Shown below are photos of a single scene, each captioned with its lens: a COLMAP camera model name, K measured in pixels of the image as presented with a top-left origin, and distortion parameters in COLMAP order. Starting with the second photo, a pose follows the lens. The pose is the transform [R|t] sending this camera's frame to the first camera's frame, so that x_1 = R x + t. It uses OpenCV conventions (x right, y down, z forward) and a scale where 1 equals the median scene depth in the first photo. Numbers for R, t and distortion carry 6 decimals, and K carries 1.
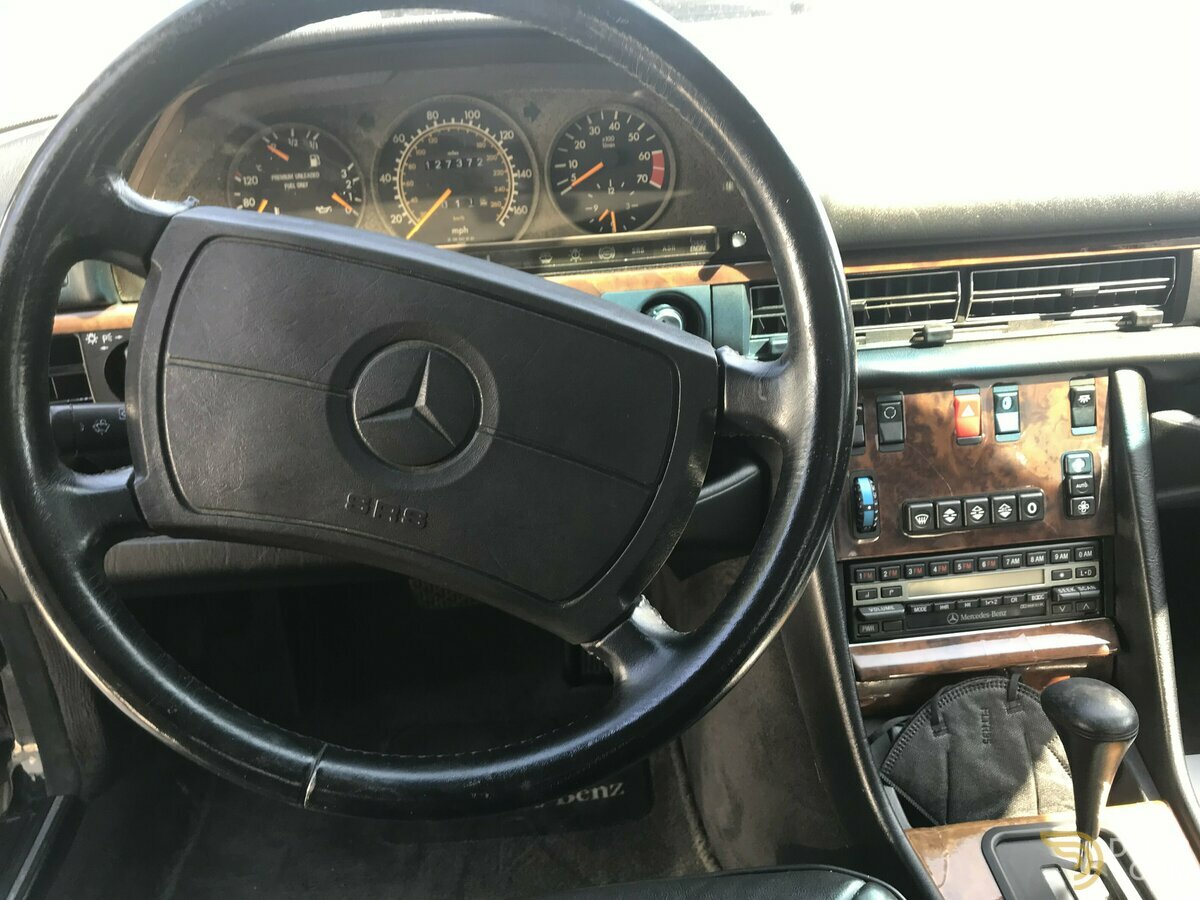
lens RADIAL K [[1017.4, 0, 600.2], [0, 1017.4, 484.5], [0, 0, 1]] dist [0.018060, 0.003888]
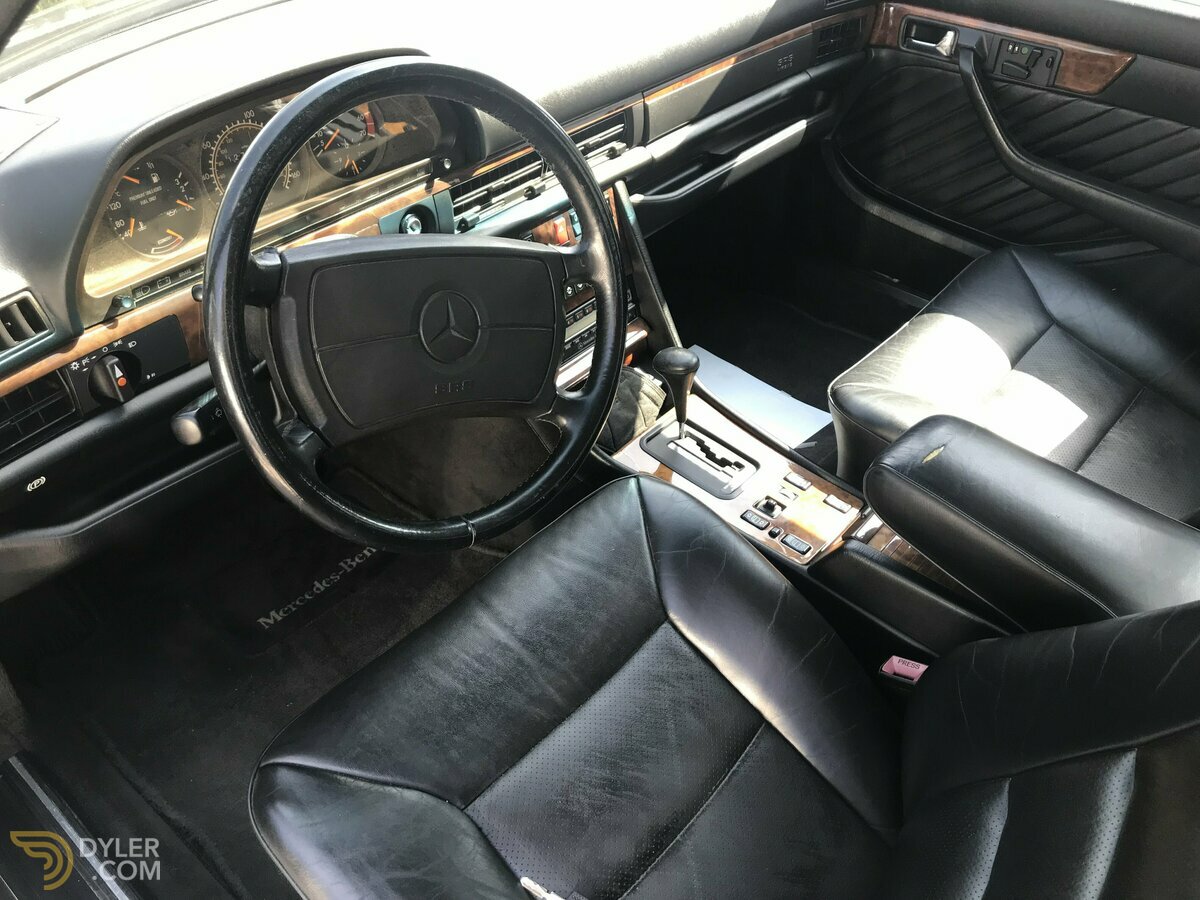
lens RADIAL K [[982.4, 0, 600.0], [0, 982.4, 450.0], [0, 0, 1]] dist [-0.001615, 0.007222]
pose [[0.704563, -0.407216, 0.581177, -0.745347], [0.269789, 0.911184, 0.311379, -0.237932], [-0.656358, -0.062591, 0.751849, -0.328125]]
